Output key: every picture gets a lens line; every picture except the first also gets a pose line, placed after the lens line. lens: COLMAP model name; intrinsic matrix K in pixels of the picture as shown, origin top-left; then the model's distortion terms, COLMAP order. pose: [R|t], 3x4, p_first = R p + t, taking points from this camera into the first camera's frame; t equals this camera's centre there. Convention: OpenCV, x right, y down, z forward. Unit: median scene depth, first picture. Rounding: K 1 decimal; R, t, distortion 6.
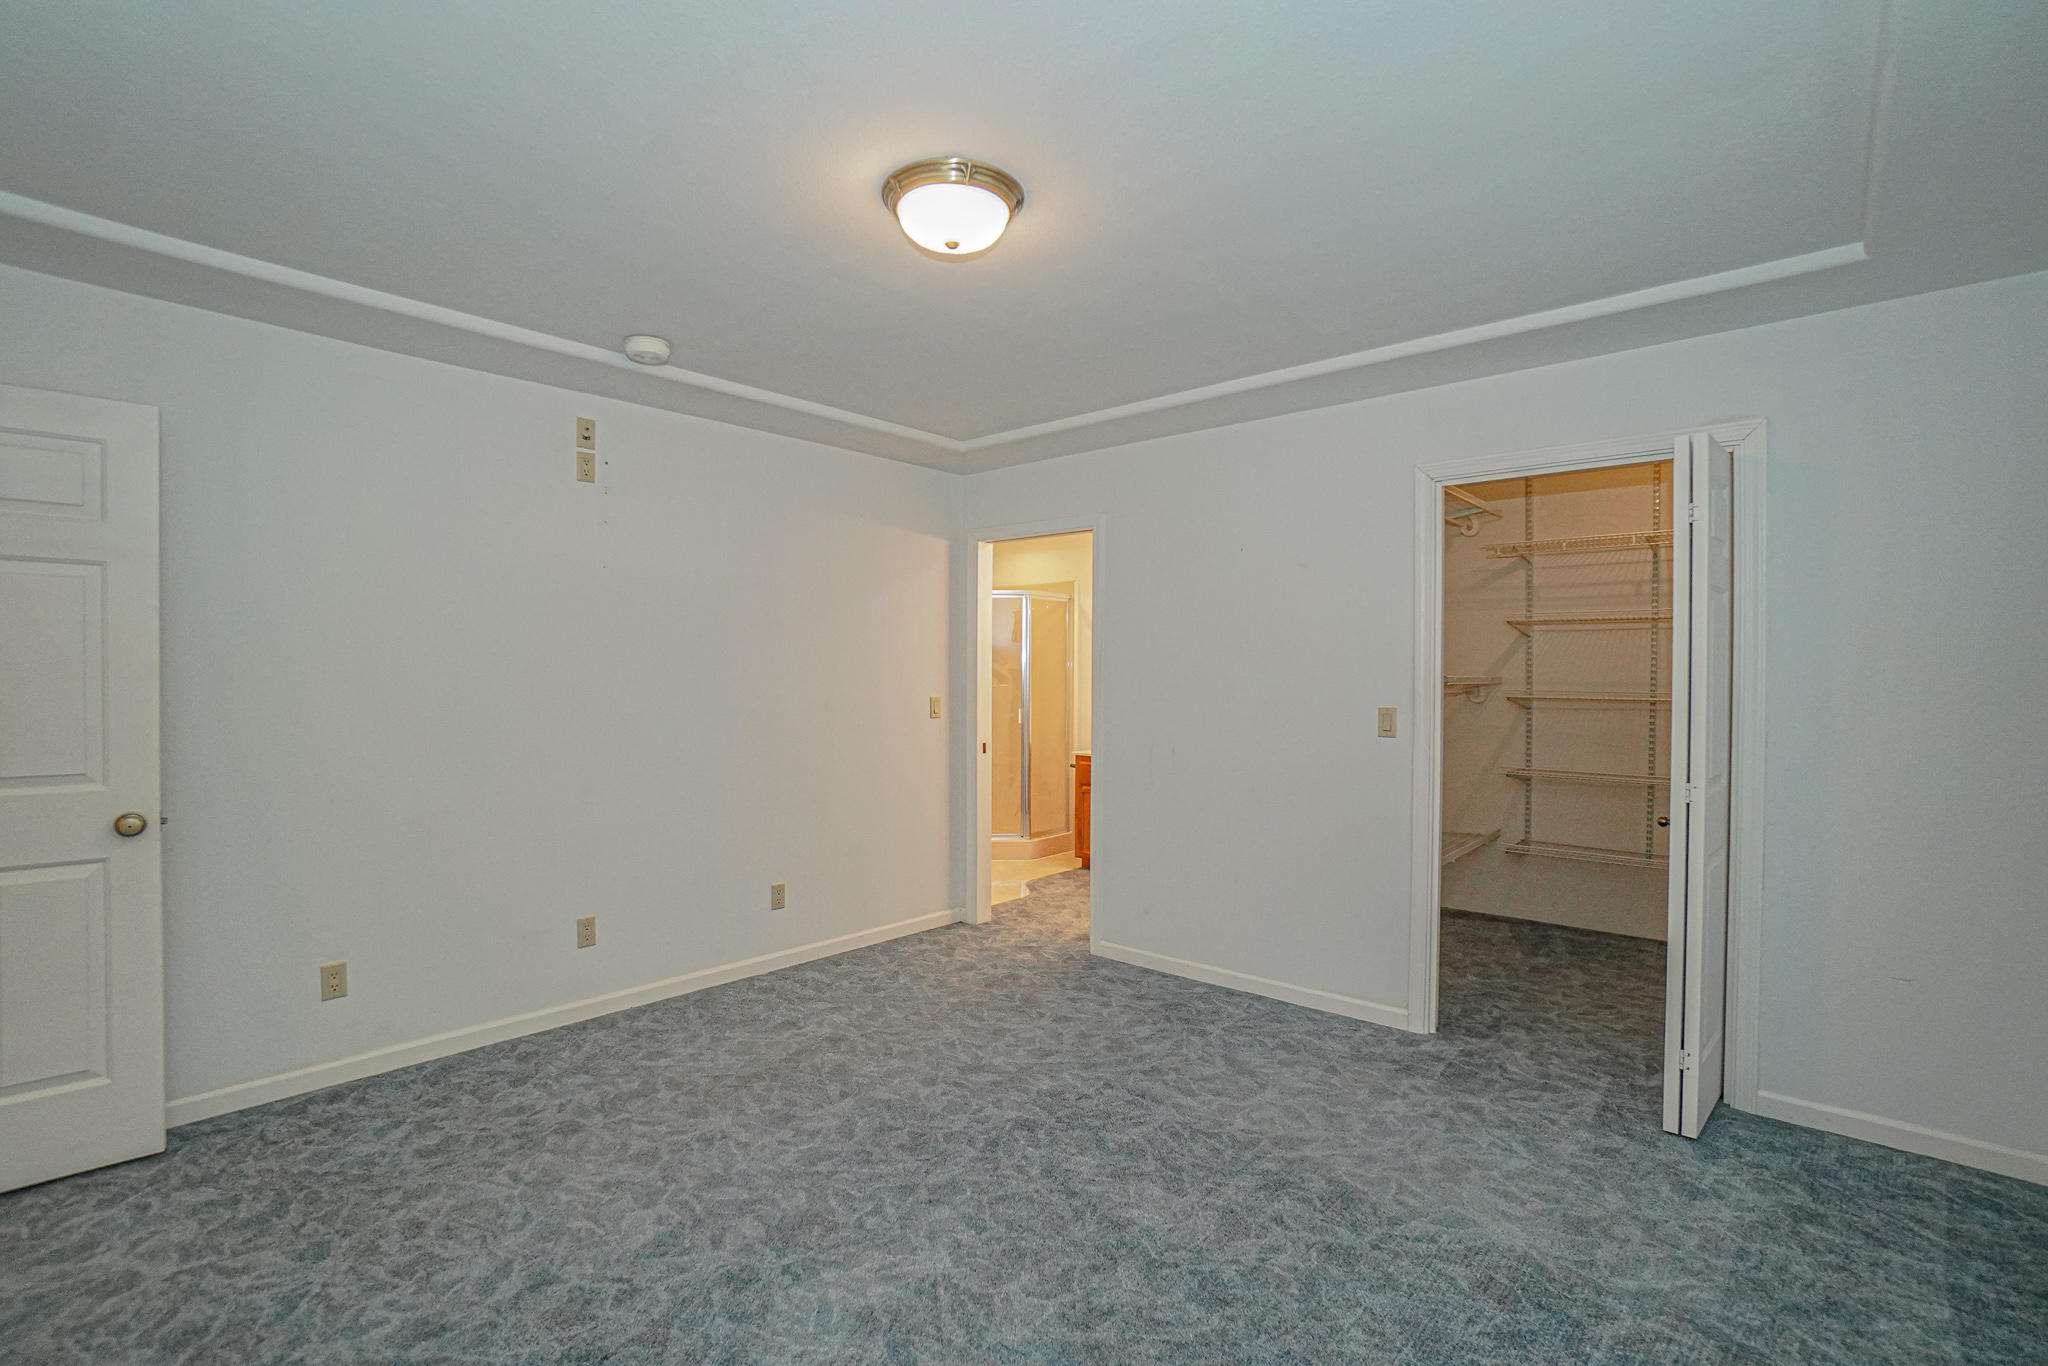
lens RADIAL K [[983.0, 0, 1024.0], [0, 983.0, 683.0], [0, 0, 1]] dist [-0.062780, 0.028074]
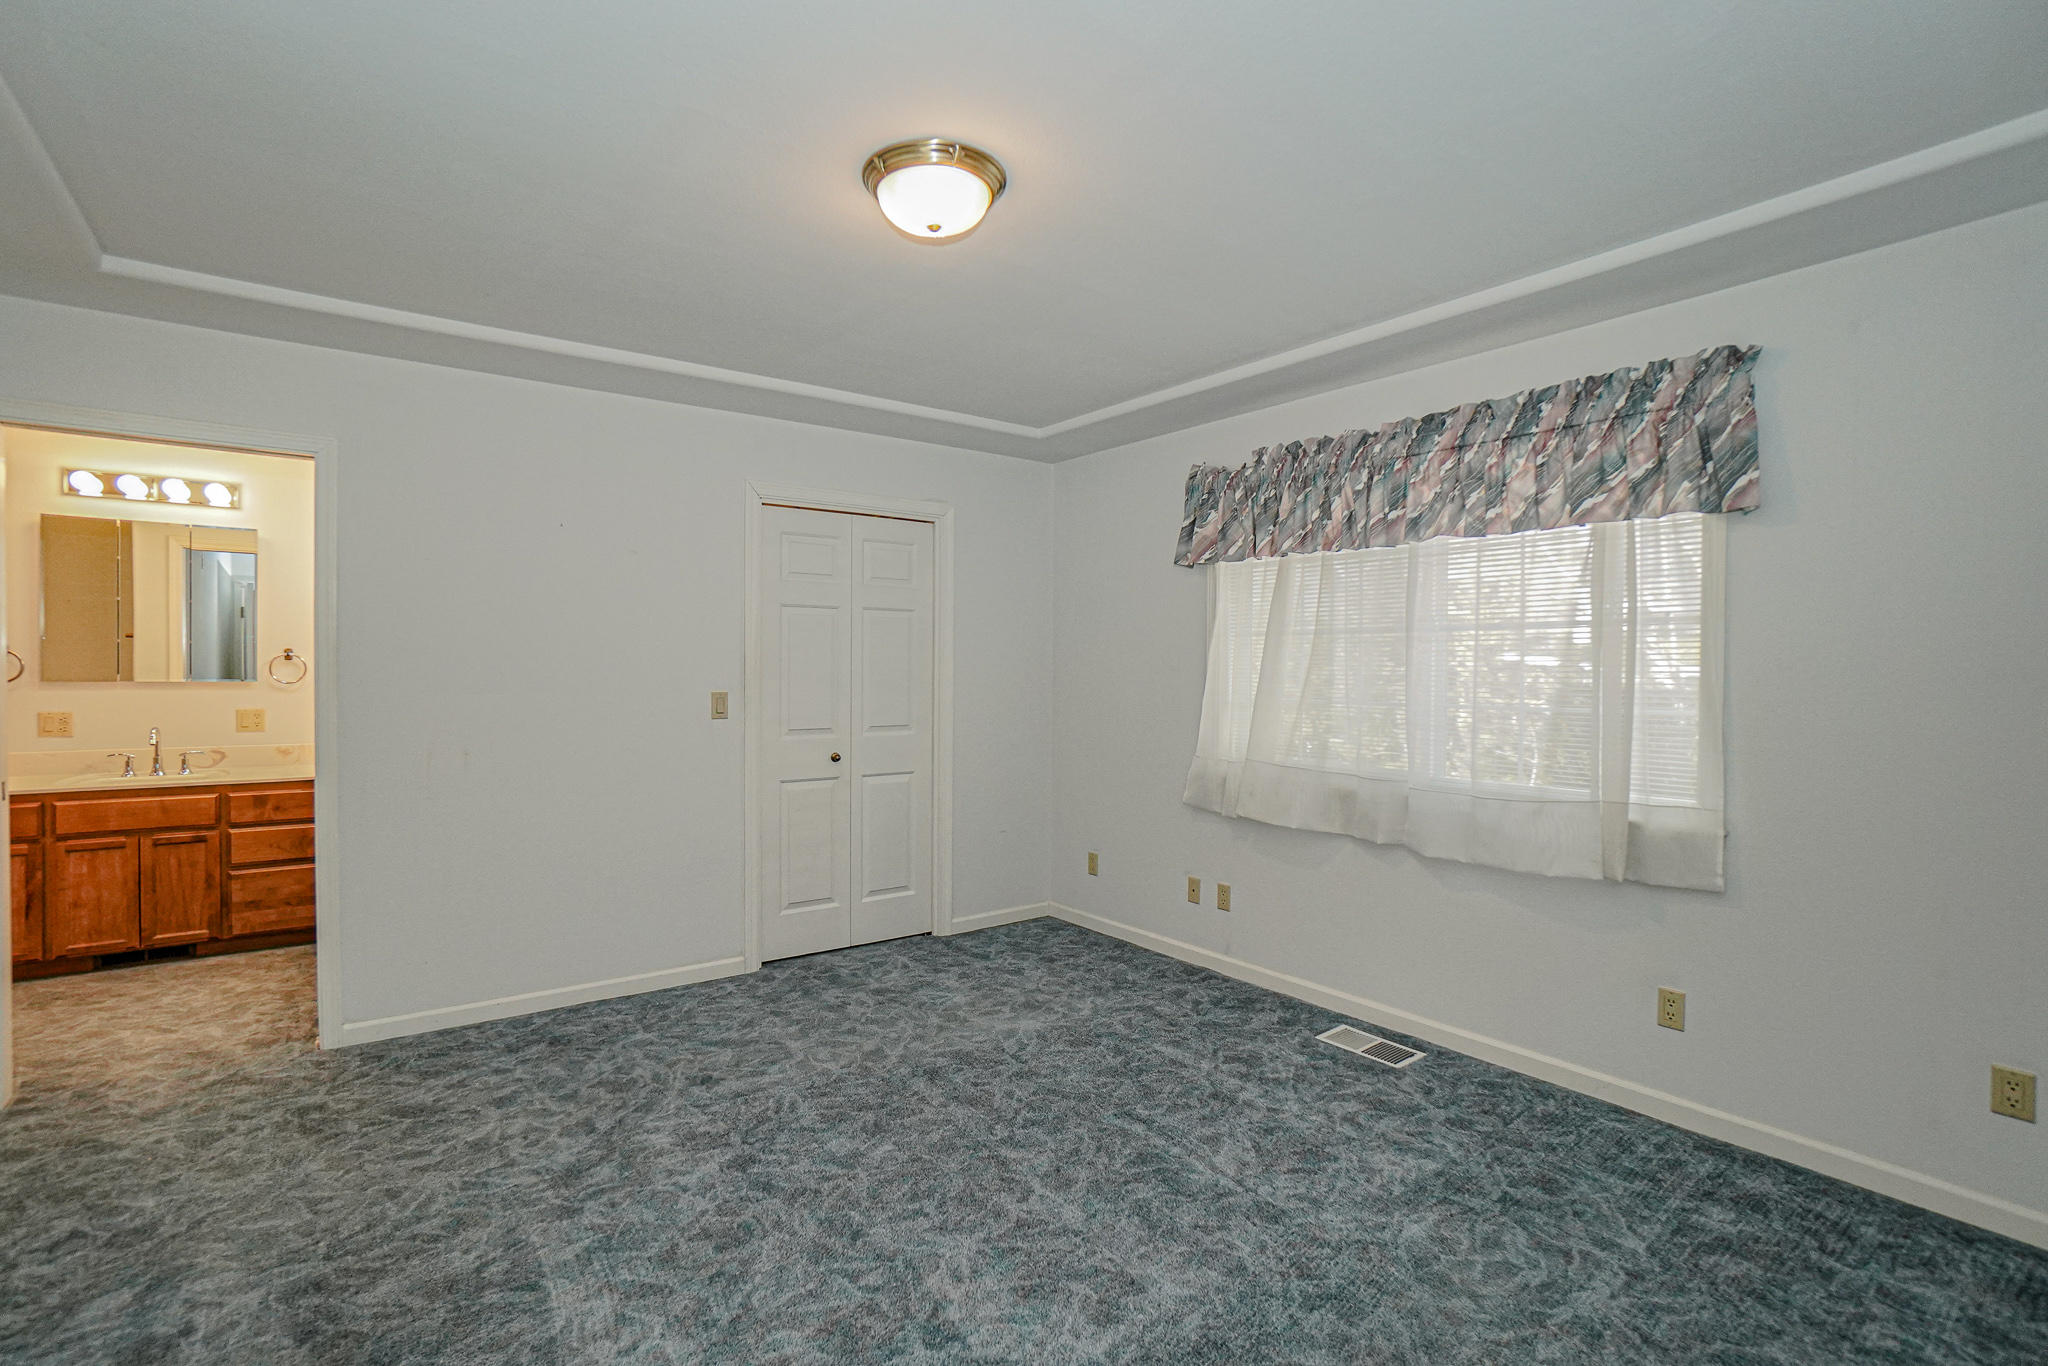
lens RADIAL K [[935.9, 0, 1035.2], [0, 935.9, 675.6], [0, 0, 1]] dist [-0.062684, 0.021755]
pose [[0.170804, -0.007795, 0.985274, -0.668764], [0.001769, 0.999970, 0.007604, -0.007352], [-0.985304, 0.000444, 0.170812, 0.488392]]
